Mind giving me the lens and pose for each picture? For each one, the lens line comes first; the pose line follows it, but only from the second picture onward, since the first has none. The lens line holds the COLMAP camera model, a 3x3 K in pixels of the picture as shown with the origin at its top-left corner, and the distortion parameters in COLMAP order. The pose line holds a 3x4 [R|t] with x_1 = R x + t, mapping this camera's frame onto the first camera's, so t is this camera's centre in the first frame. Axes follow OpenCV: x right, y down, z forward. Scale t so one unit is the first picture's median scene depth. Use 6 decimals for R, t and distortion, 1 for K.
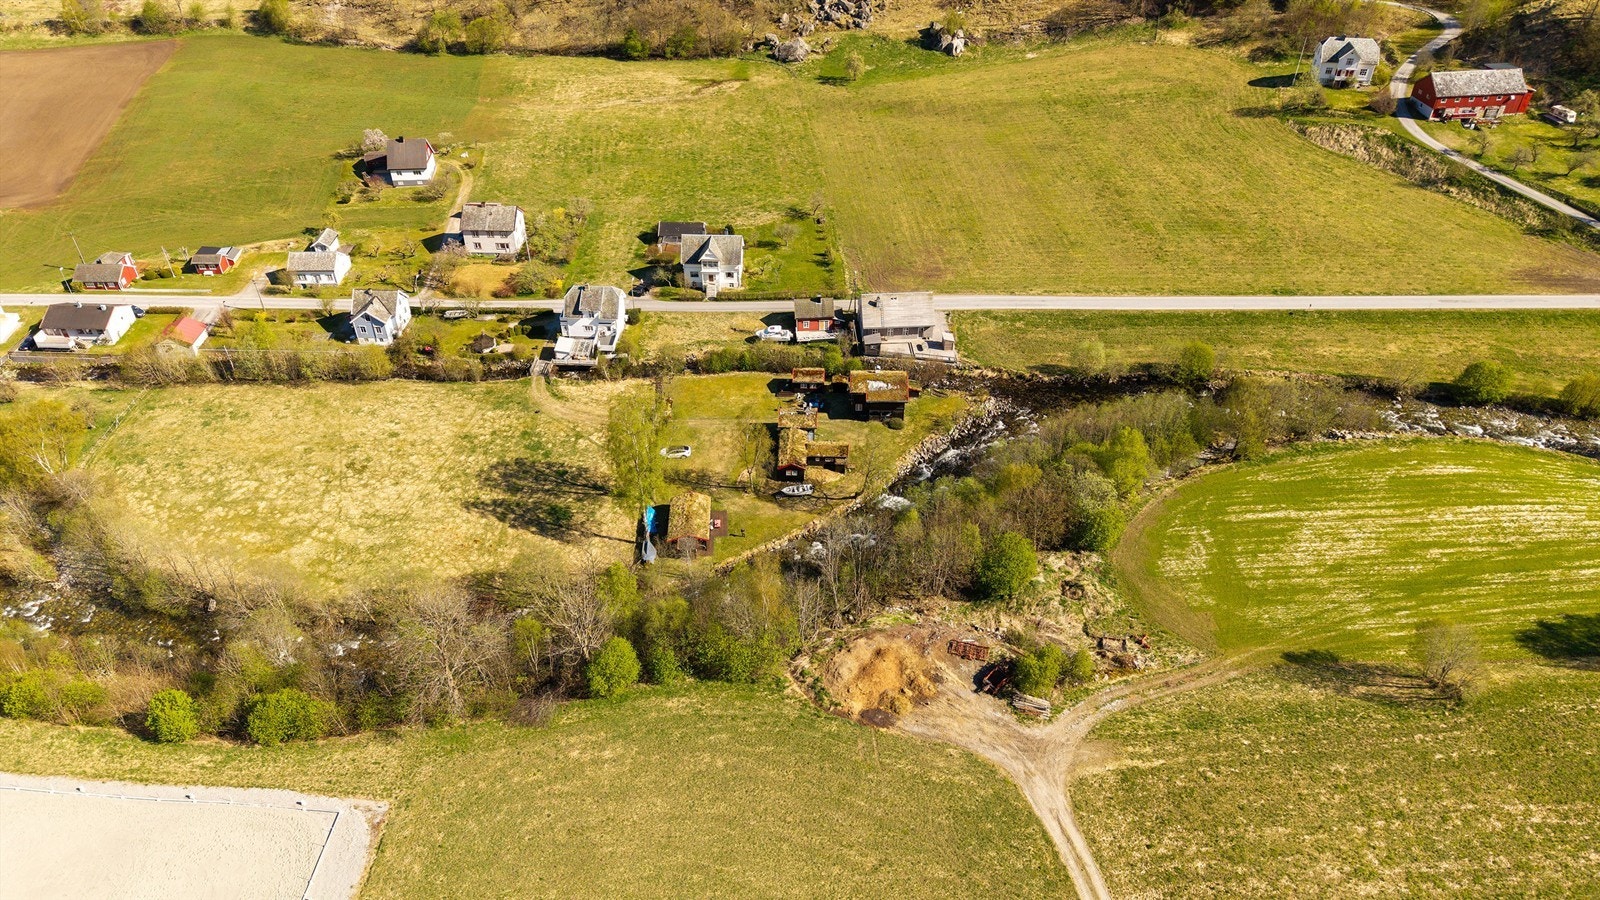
lens RADIAL K [[1076.3, 0, 800.0], [0, 1076.3, 450.0], [0, 0, 1]] dist [0.057778, -0.043147]
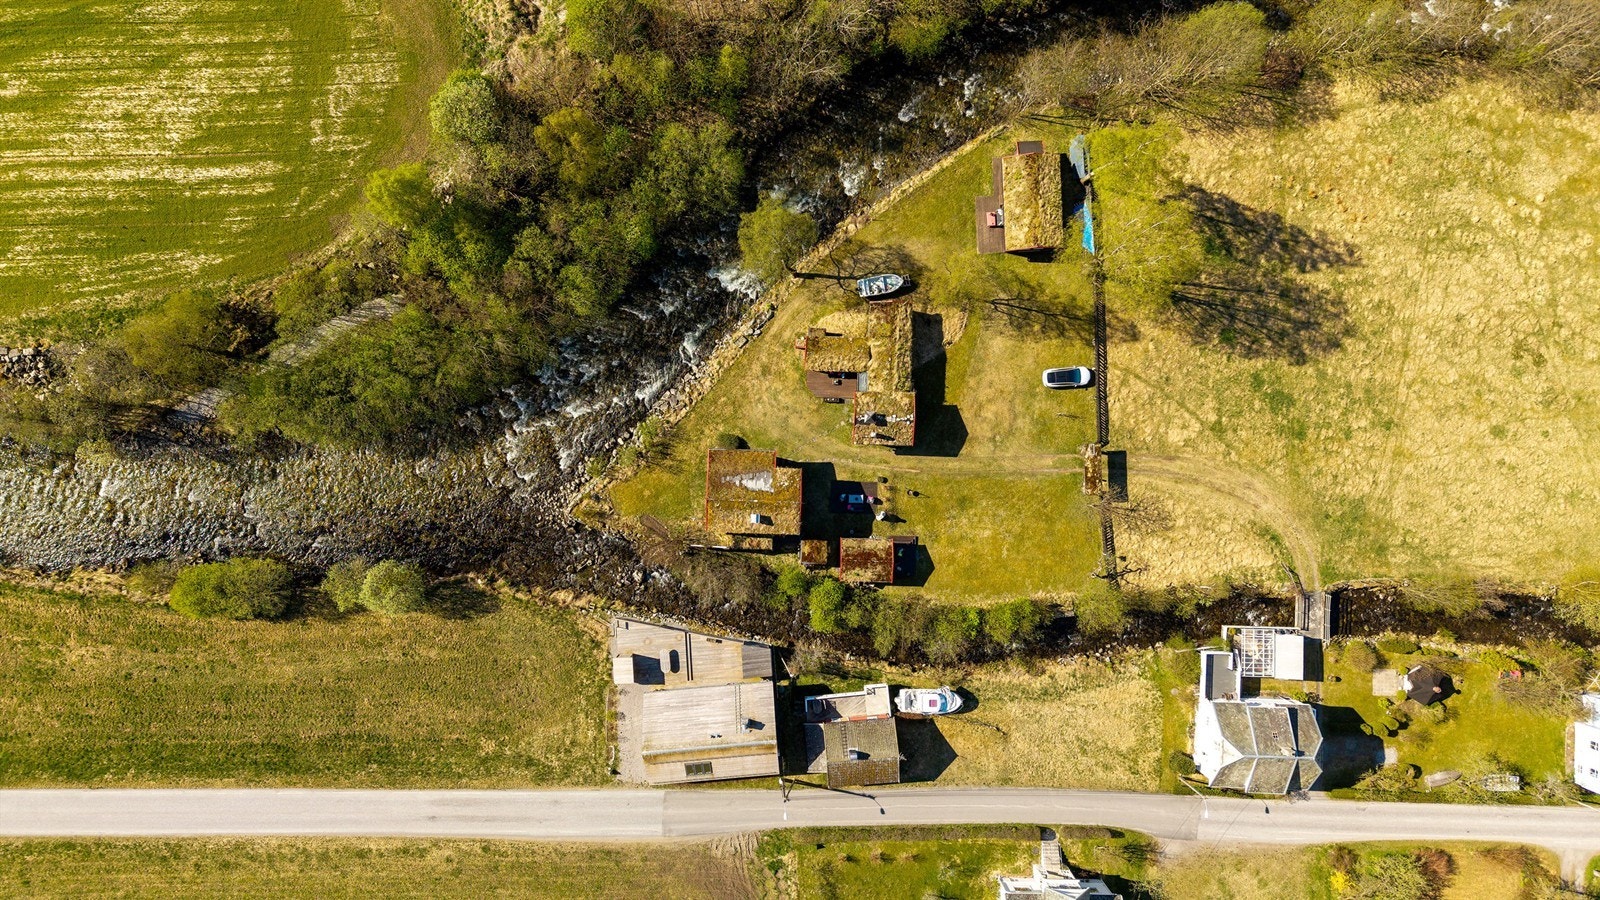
lens RADIAL K [[1066.4, 0, 783.3], [0, 1066.4, 452.3], [0, 0, 1]] dist [0.068092, -0.050742]
pose [[-0.999824, 0.009492, -0.016210, 0.068442], [-0.018607, -0.618873, 0.785271, -0.537677], [-0.002578, 0.785434, 0.618940, 0.622886]]
